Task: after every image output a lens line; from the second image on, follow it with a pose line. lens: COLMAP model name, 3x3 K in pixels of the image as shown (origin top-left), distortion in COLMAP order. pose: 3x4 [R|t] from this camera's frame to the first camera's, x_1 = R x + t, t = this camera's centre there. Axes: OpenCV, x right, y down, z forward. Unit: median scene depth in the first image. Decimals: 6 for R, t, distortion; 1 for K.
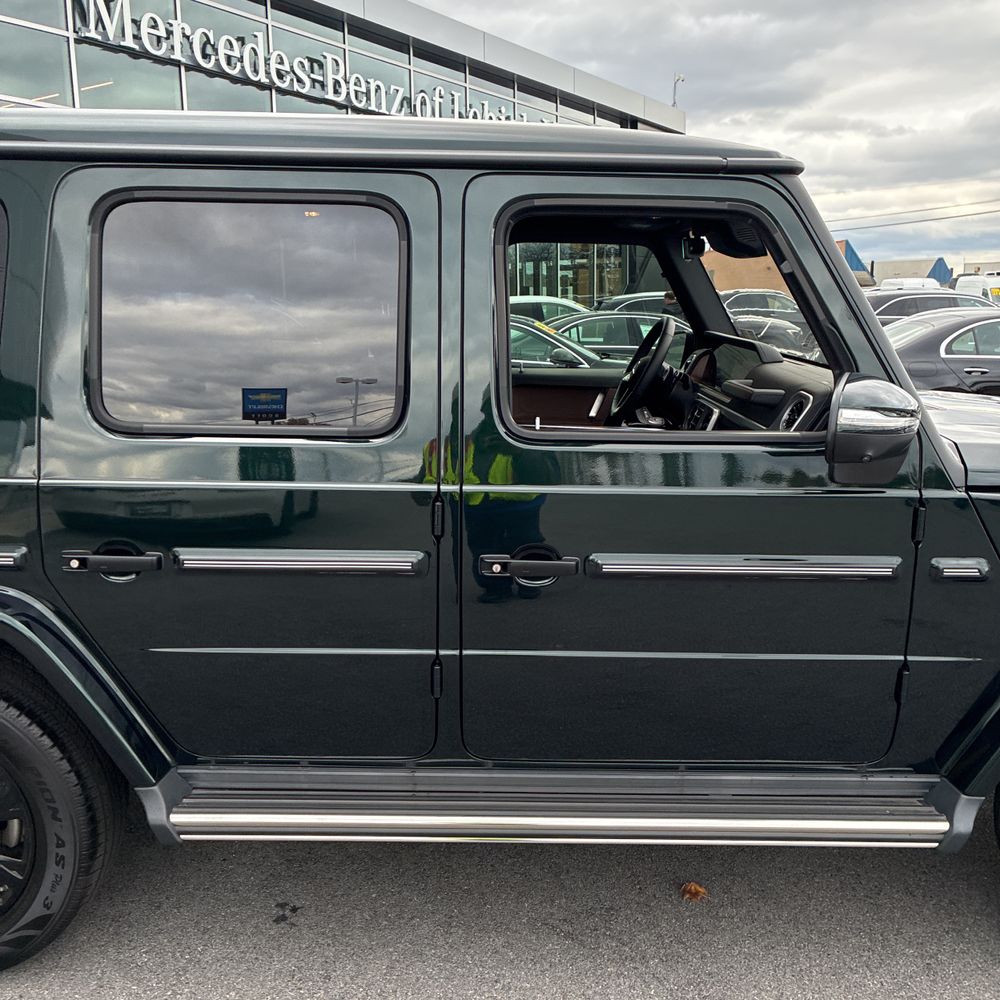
lens RADIAL K [[1047.0, 0, 500.0], [0, 1047.0, 500.0], [0, 0, 1]] dist [0.023393, -0.010688]
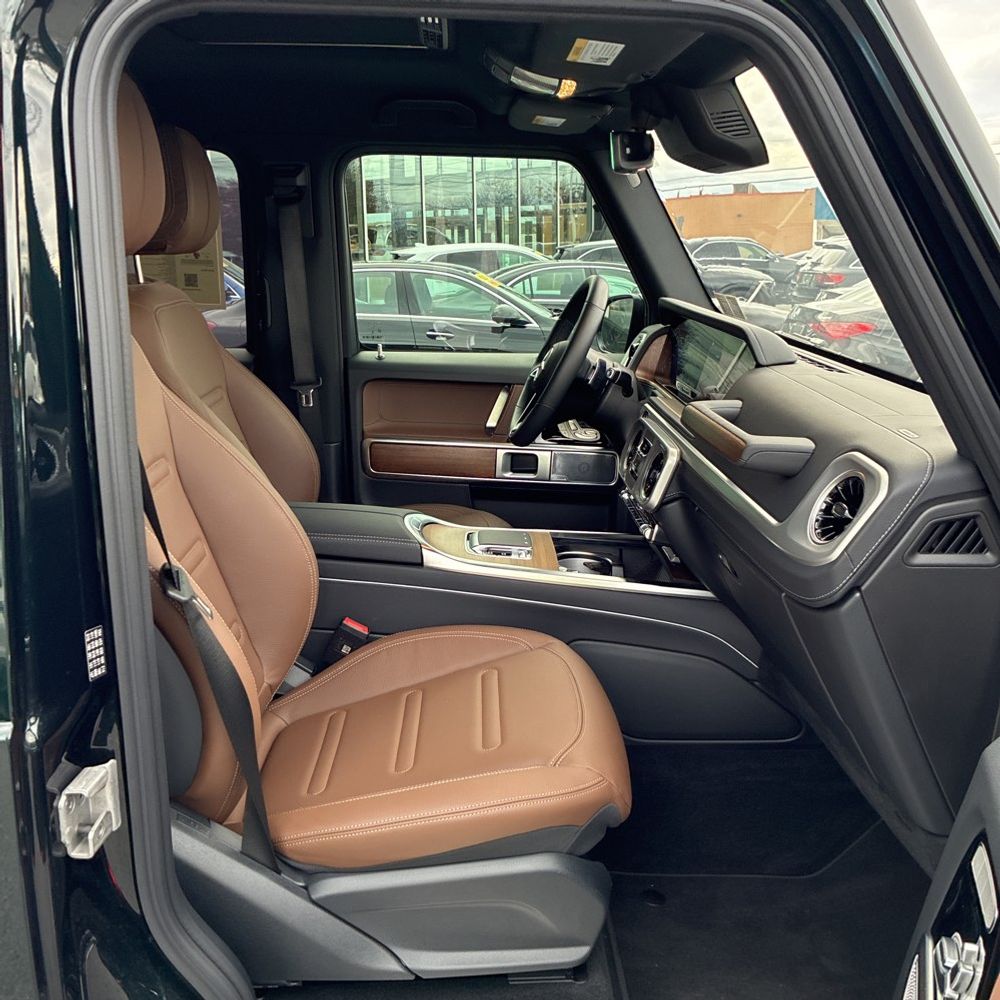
lens RADIAL K [[999.8, 0, 500.0], [0, 999.8, 500.0], [0, 0, 1]] dist [0.035359, -0.009539]
pose [[0.999761, -0.004135, 0.021469, 0.080348], [0.002888, 0.998323, 0.057810, -0.070459], [-0.021672, -0.057734, 0.998097, 0.367163]]
